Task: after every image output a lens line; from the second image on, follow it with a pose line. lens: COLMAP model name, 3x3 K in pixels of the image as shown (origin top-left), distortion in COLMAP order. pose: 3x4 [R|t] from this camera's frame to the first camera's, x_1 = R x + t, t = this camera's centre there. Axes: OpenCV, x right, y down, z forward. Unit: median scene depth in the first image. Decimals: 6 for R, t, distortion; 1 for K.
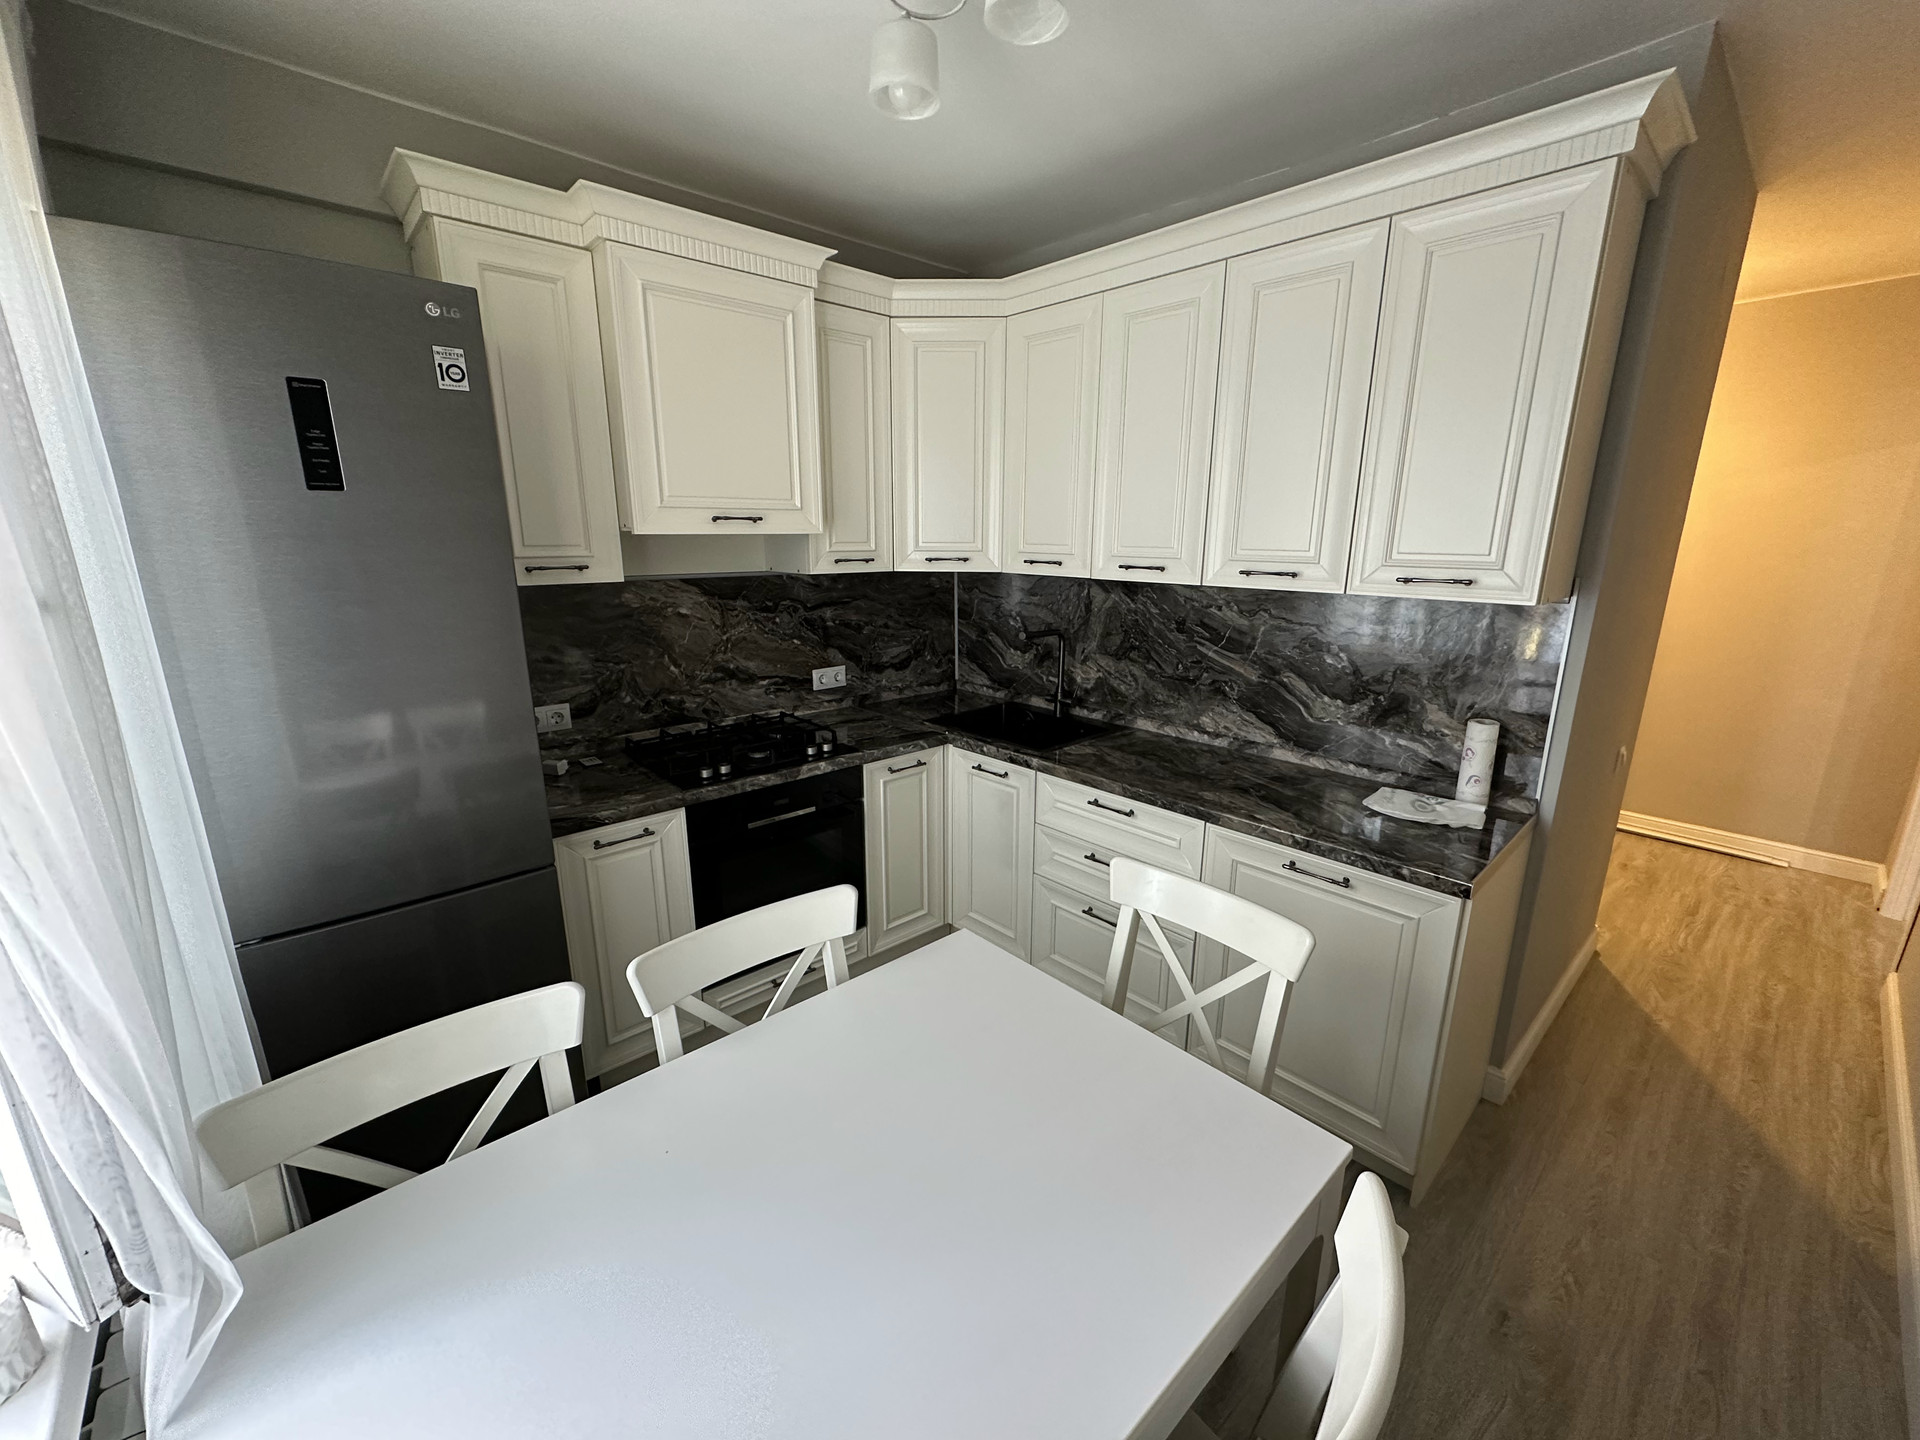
lens RADIAL K [[765.8, 0, 957.3], [0, 765.8, 720.5], [0, 0, 1]] dist [0.001474, 0.000352]
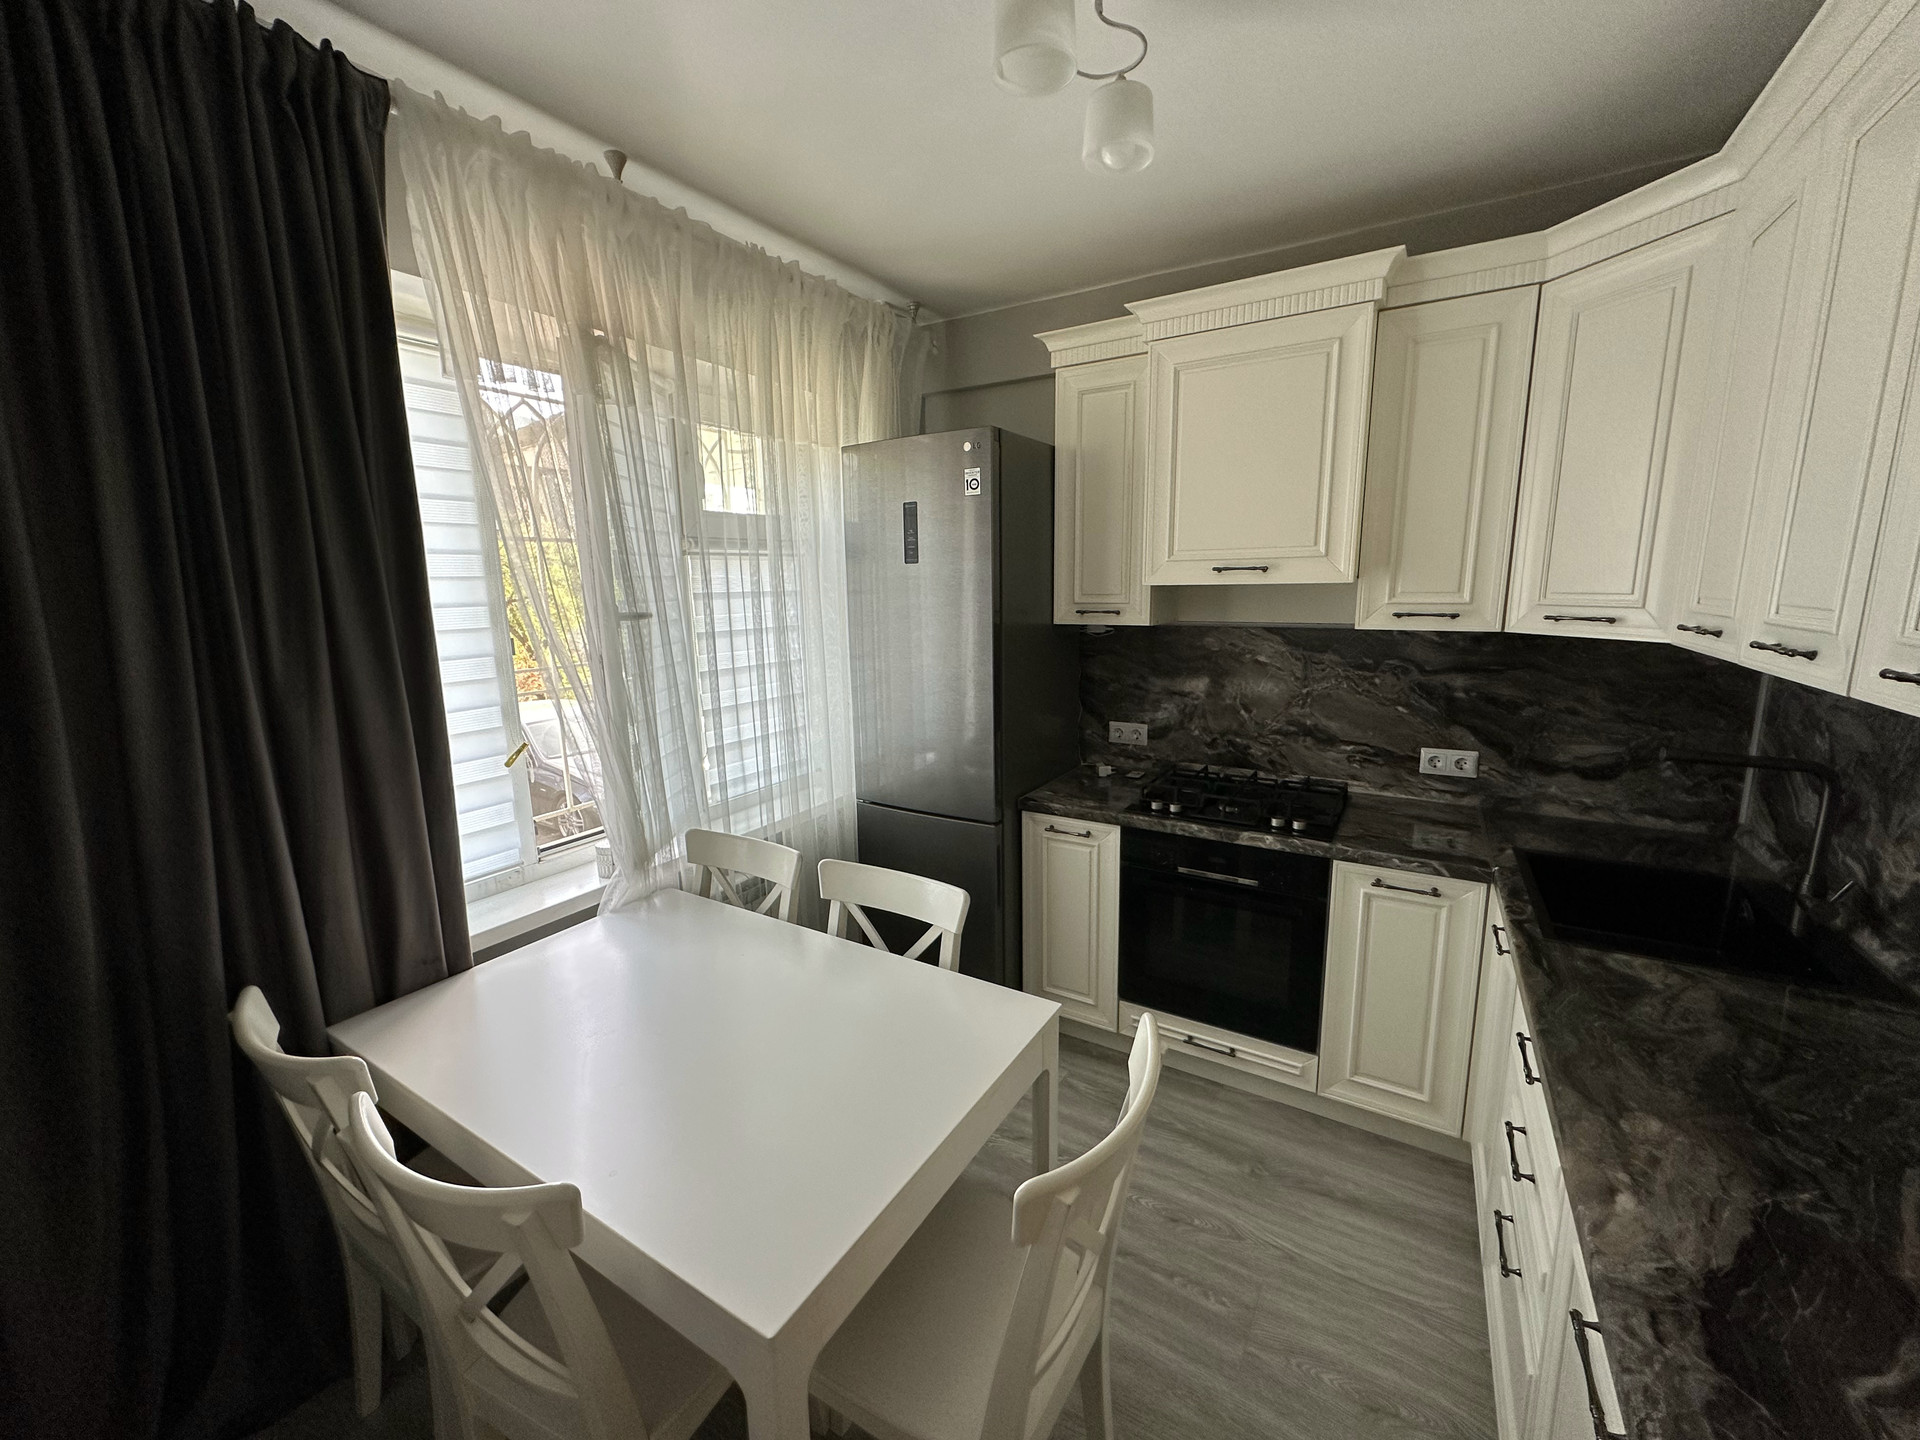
lens RADIAL K [[765.8, 0, 968.6], [0, 765.8, 721.7], [0, 0, 1]] dist [0.001474, 0.000352]
pose [[0.289631, 0.166219, -0.942595, 0.571009], [-0.215561, 0.970833, 0.104962, -0.098214], [0.932549, 0.172787, 0.317014, 0.386038]]
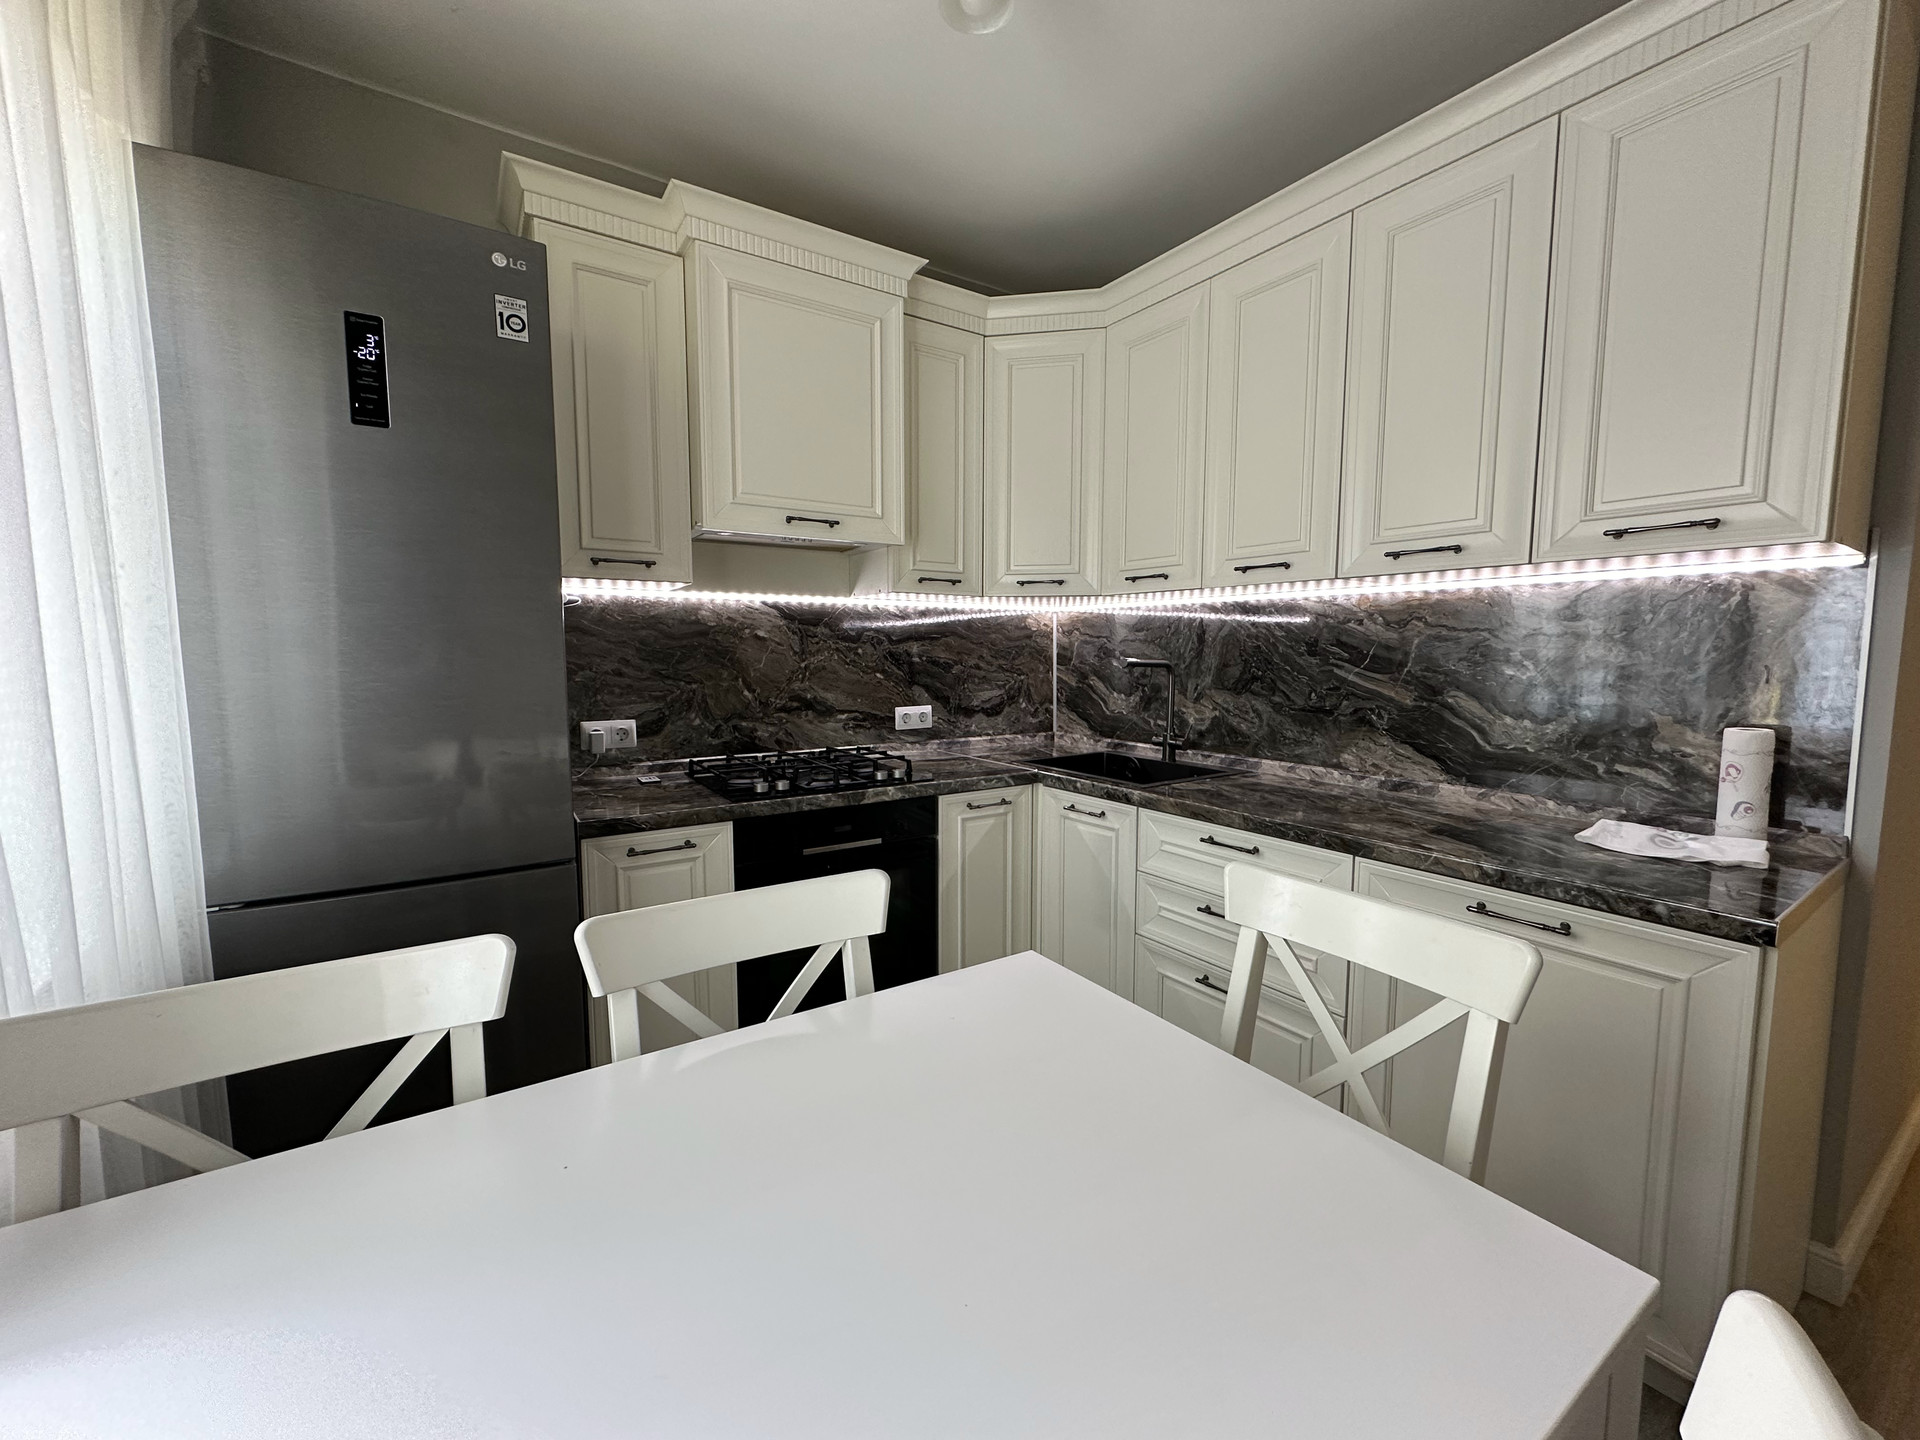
lens RADIAL K [[765.8, 0, 956.8], [0, 765.8, 721.1], [0, 0, 1]] dist [0.001474, 0.000352]
pose [[0.988104, 0.011245, -0.153374, 0.036790], [-0.034375, 0.988239, -0.149004, 0.114617], [0.149895, 0.152504, 0.976870, 0.136839]]
